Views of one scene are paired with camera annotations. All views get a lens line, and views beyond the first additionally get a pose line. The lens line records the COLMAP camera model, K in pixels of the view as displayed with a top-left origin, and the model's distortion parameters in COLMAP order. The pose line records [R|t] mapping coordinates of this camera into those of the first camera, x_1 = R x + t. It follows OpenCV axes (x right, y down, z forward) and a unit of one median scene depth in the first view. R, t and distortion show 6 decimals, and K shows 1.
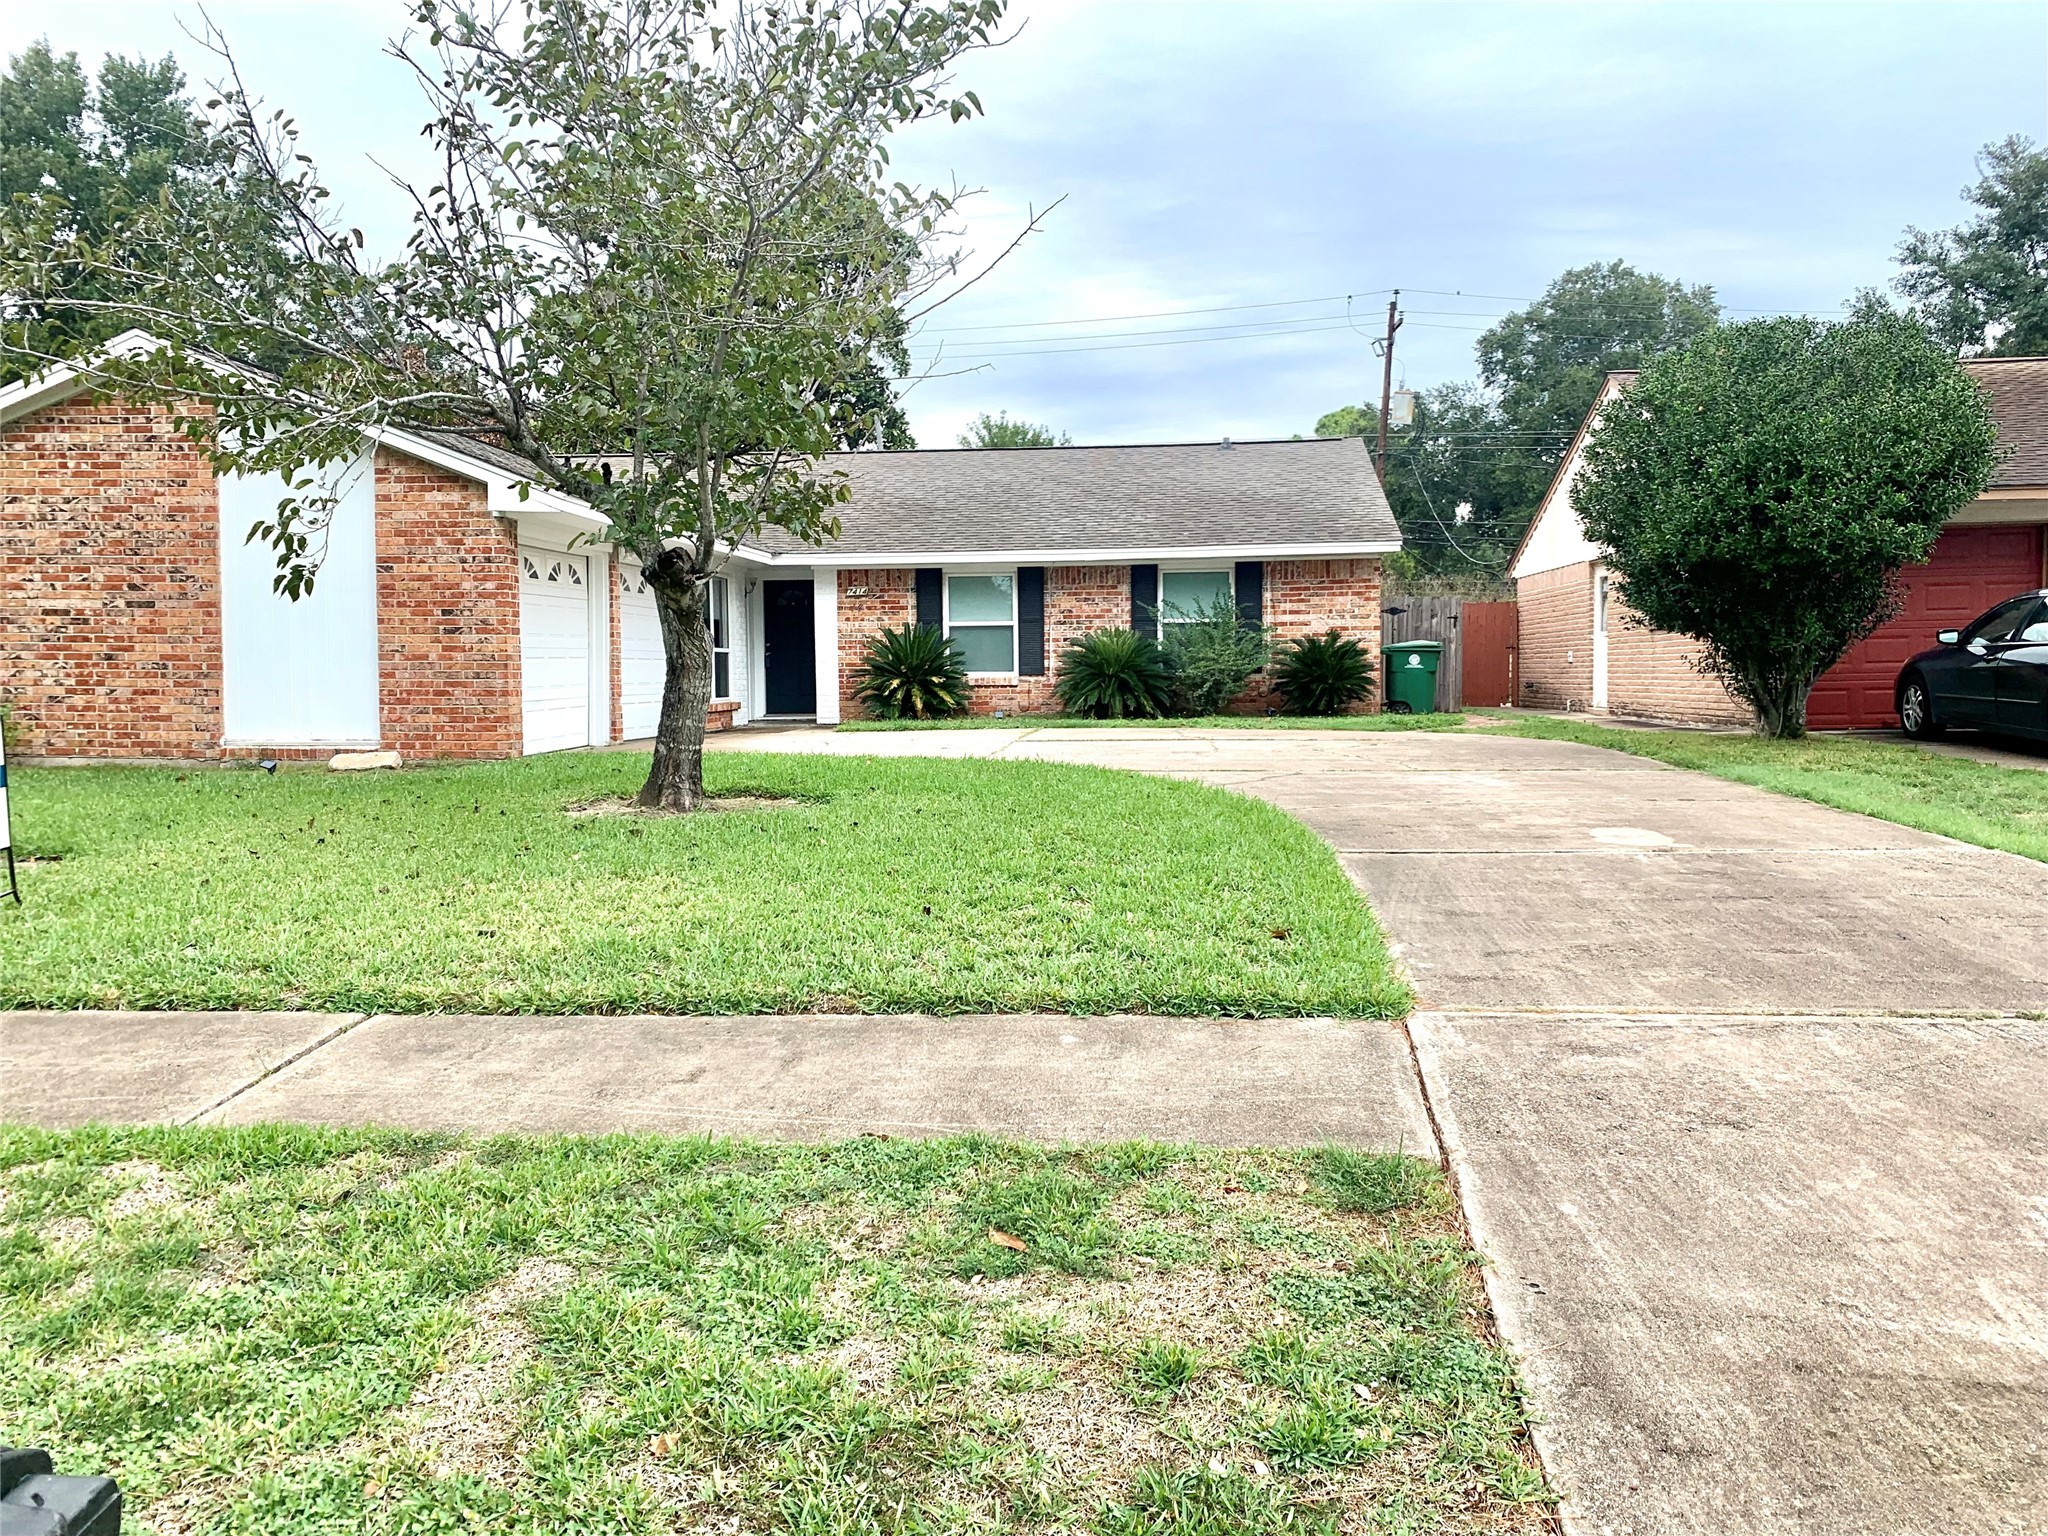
lens RADIAL K [[1565.1, 0, 1073.5], [0, 1565.1, 765.7], [0, 0, 1]] dist [0.009988, -0.059554]
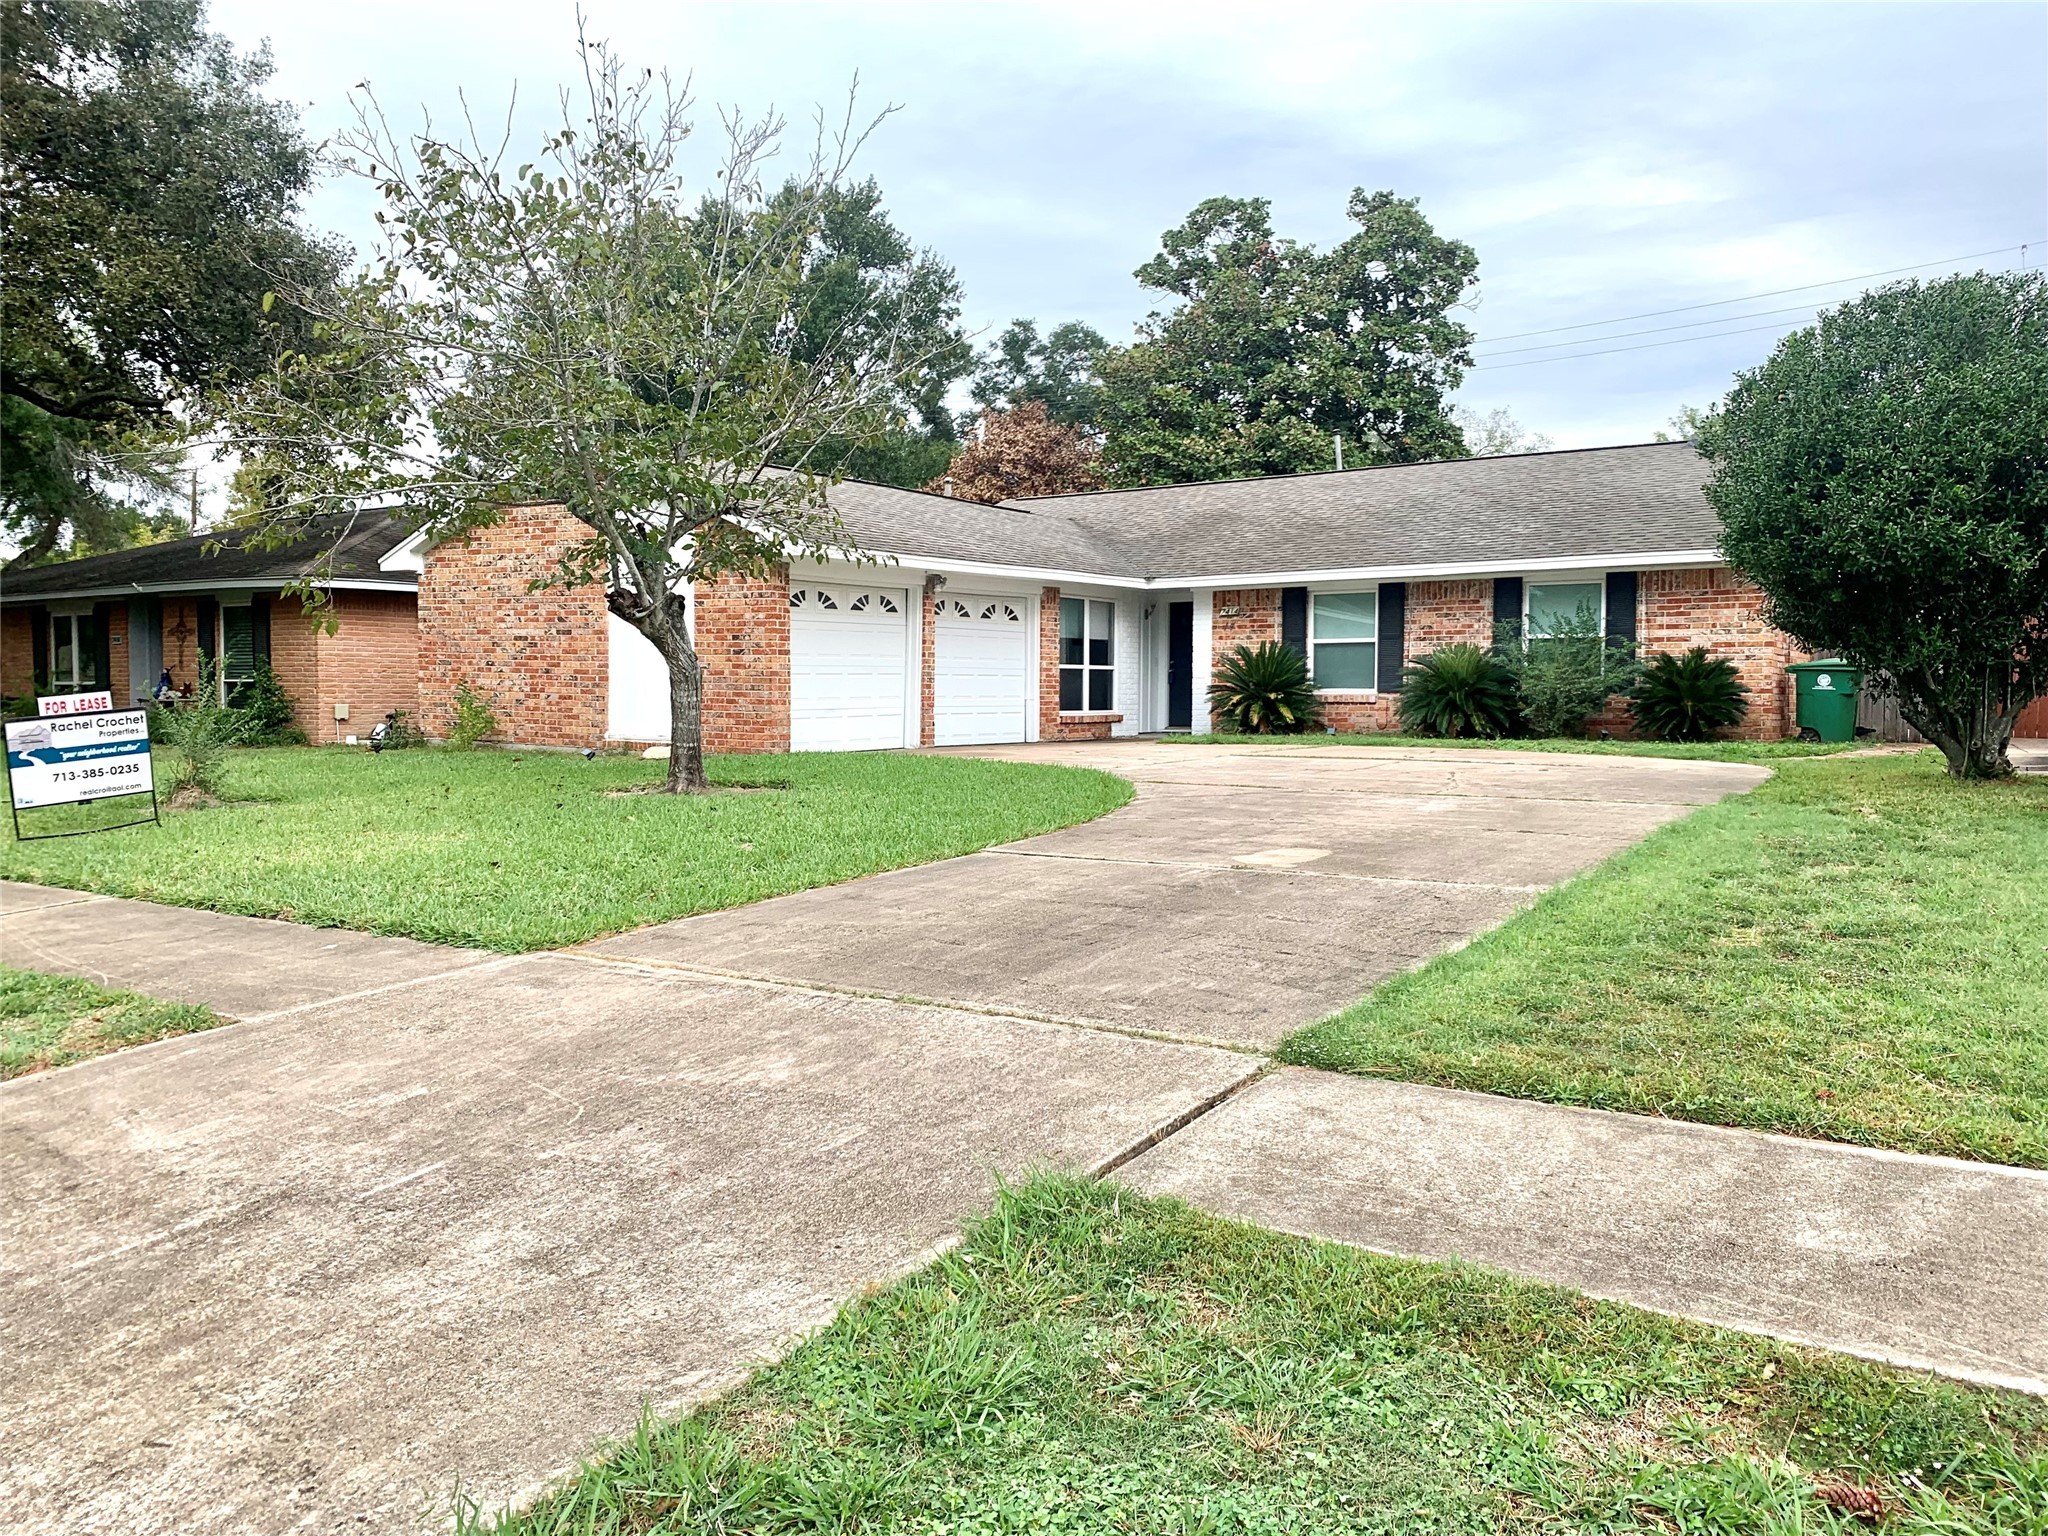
lens RADIAL K [[1565.1, 0, 985.1], [0, 1565.1, 714.2], [0, 0, 1]] dist [0.009988, -0.059554]
pose [[0.848107, 0.019283, -0.529474, 0.427054], [-0.040658, 0.998759, -0.028752, -0.008423], [0.528263, 0.045912, 0.847839, 0.045480]]
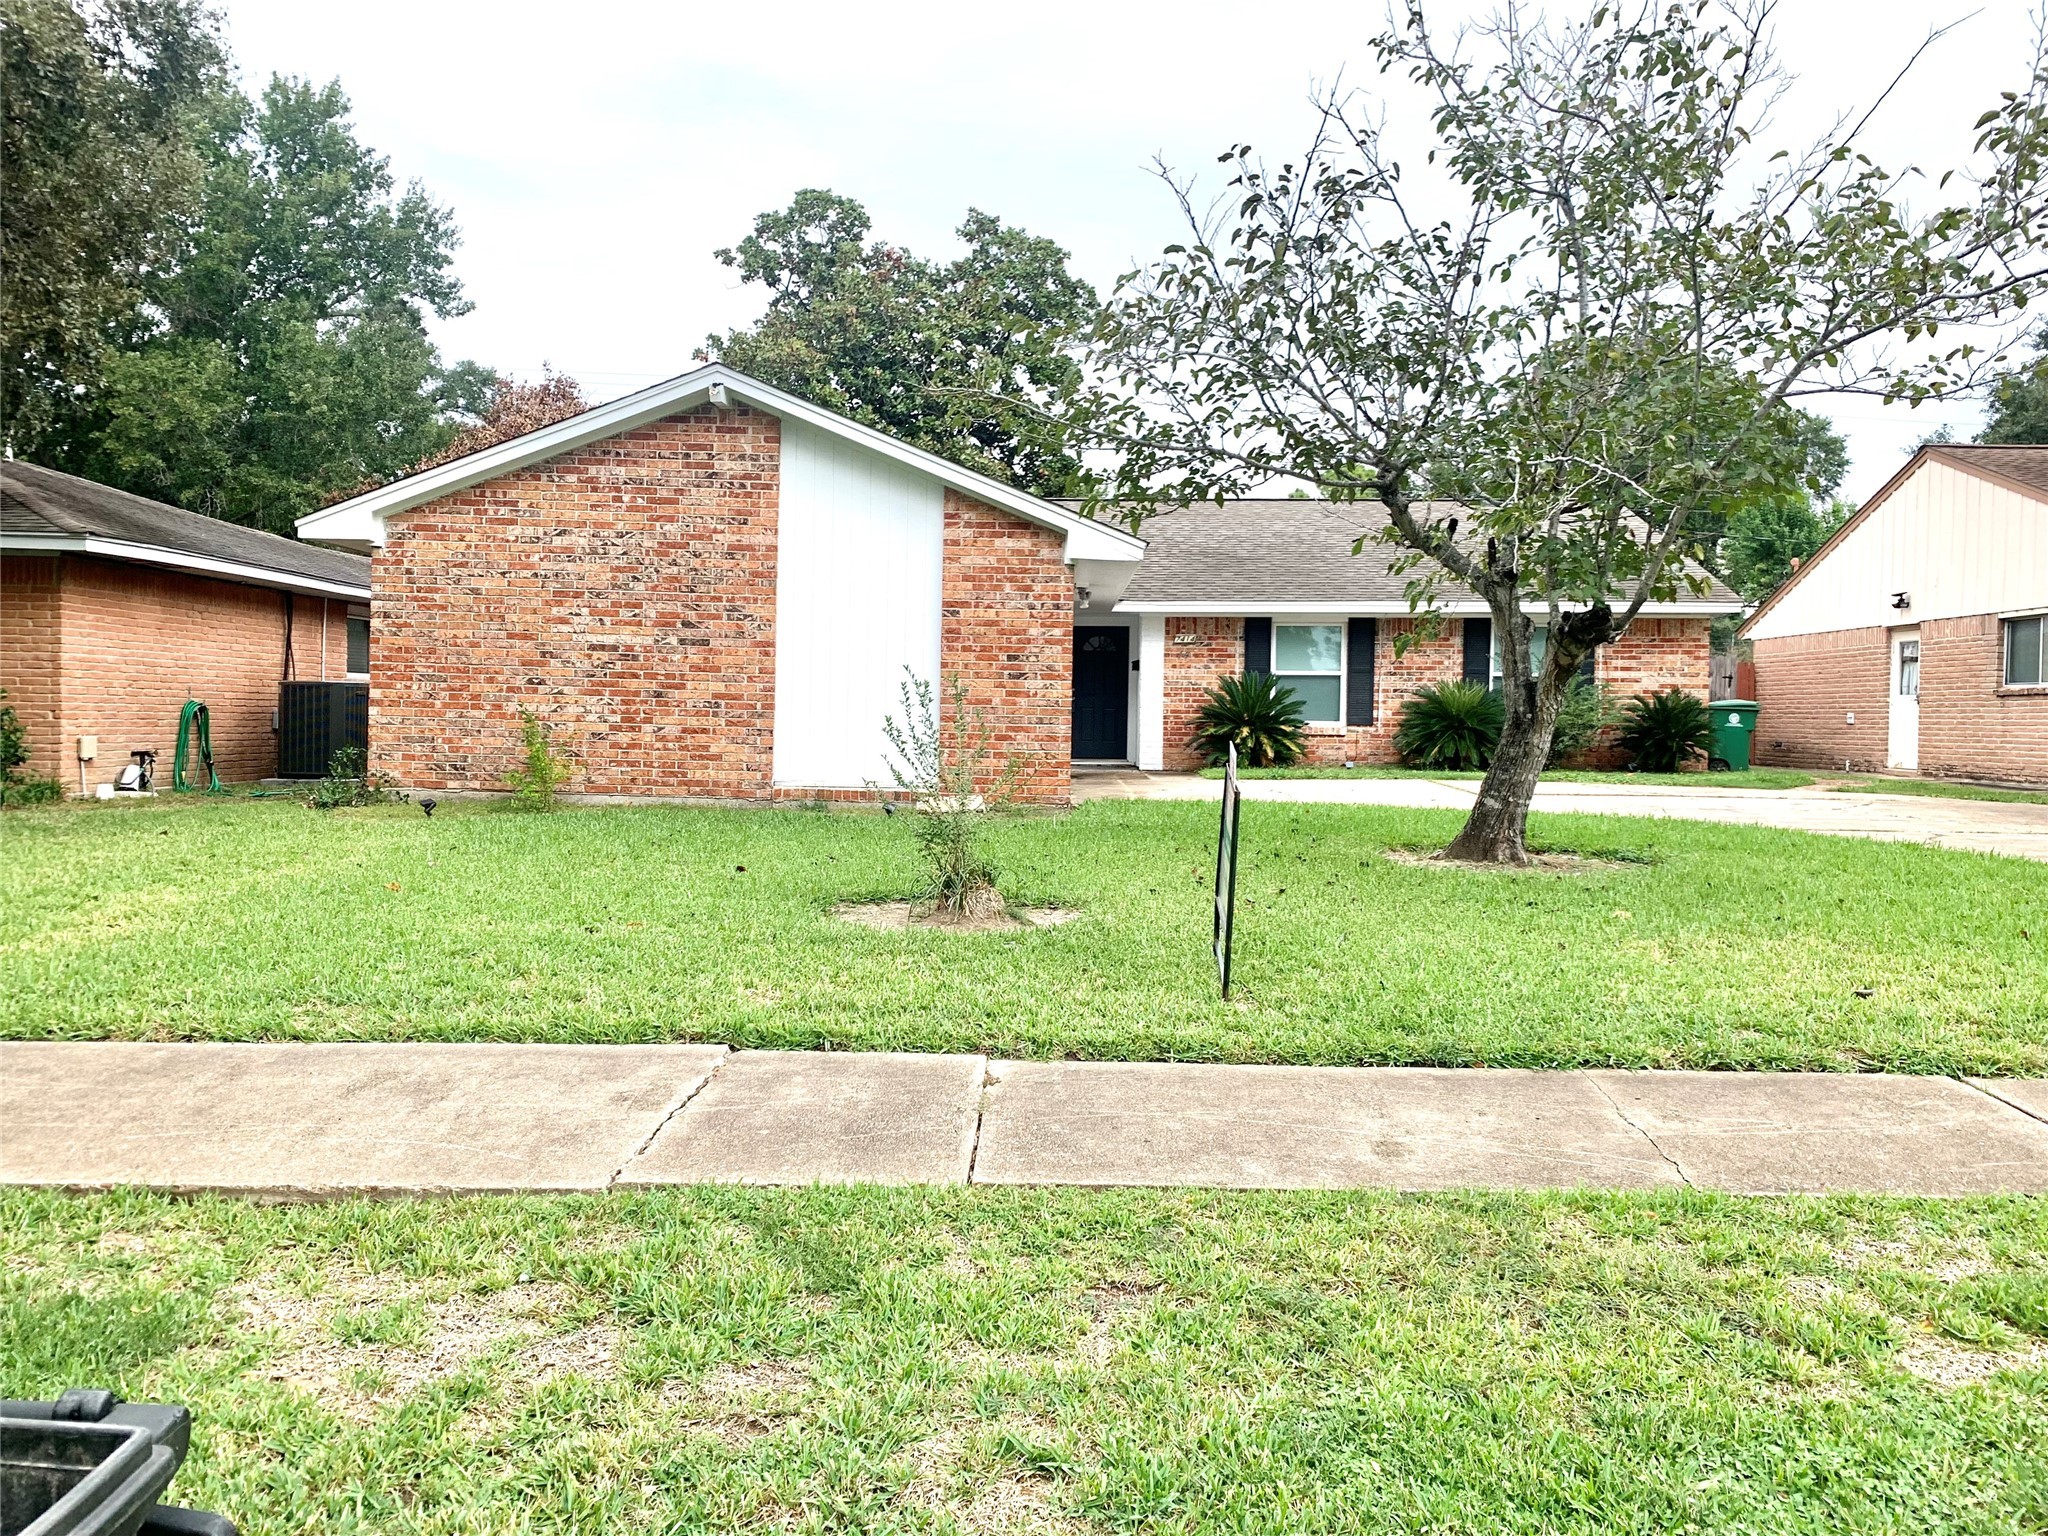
lens RADIAL K [[1565.1, 0, 1030.7], [0, 1565.1, 763.8], [0, 0, 1]] dist [0.009988, -0.059554]
pose [[0.999364, 0.019197, 0.030047, -0.410967], [-0.018390, 0.999469, -0.026912, -0.003353], [-0.030548, 0.026342, 0.999186, 0.001268]]
